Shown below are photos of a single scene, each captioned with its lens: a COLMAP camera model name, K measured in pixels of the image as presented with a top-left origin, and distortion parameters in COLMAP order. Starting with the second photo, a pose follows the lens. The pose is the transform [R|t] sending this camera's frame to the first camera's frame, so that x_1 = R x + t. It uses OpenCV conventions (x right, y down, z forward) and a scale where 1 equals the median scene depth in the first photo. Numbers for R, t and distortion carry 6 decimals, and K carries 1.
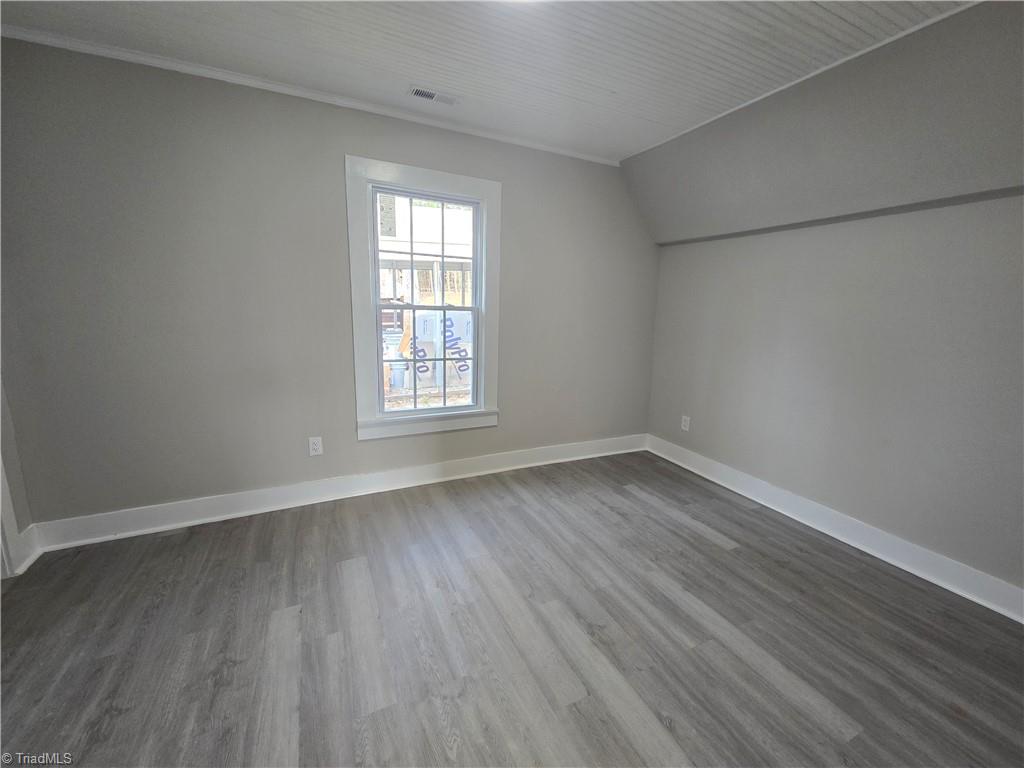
lens RADIAL K [[419.1, 0, 516.7], [0, 419.1, 384.9], [0, 0, 1]] dist [0.002360, -0.000027]
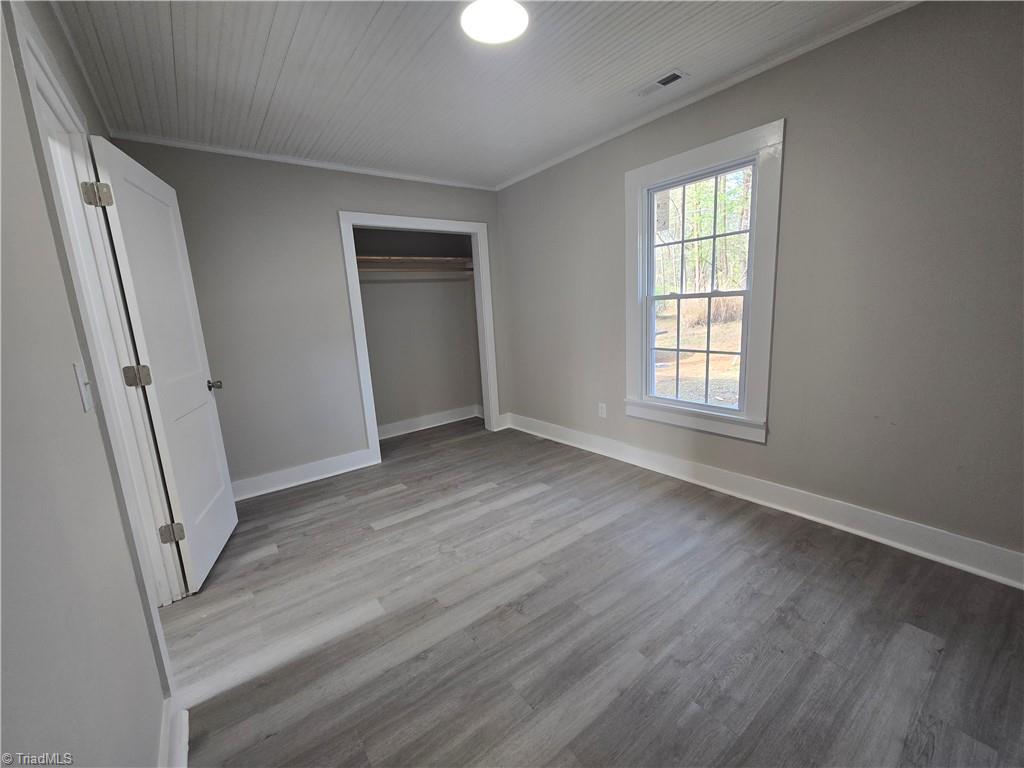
lens RADIAL K [[419.1, 0, 516.7], [0, 419.1, 384.9], [0, 0, 1]] dist [0.002360, -0.000027]
pose [[0.190643, 0.139449, -0.971704, 0.719575], [-0.129330, 0.984799, 0.115955, -0.047378], [0.973103, 0.103565, 0.205780, 0.474514]]
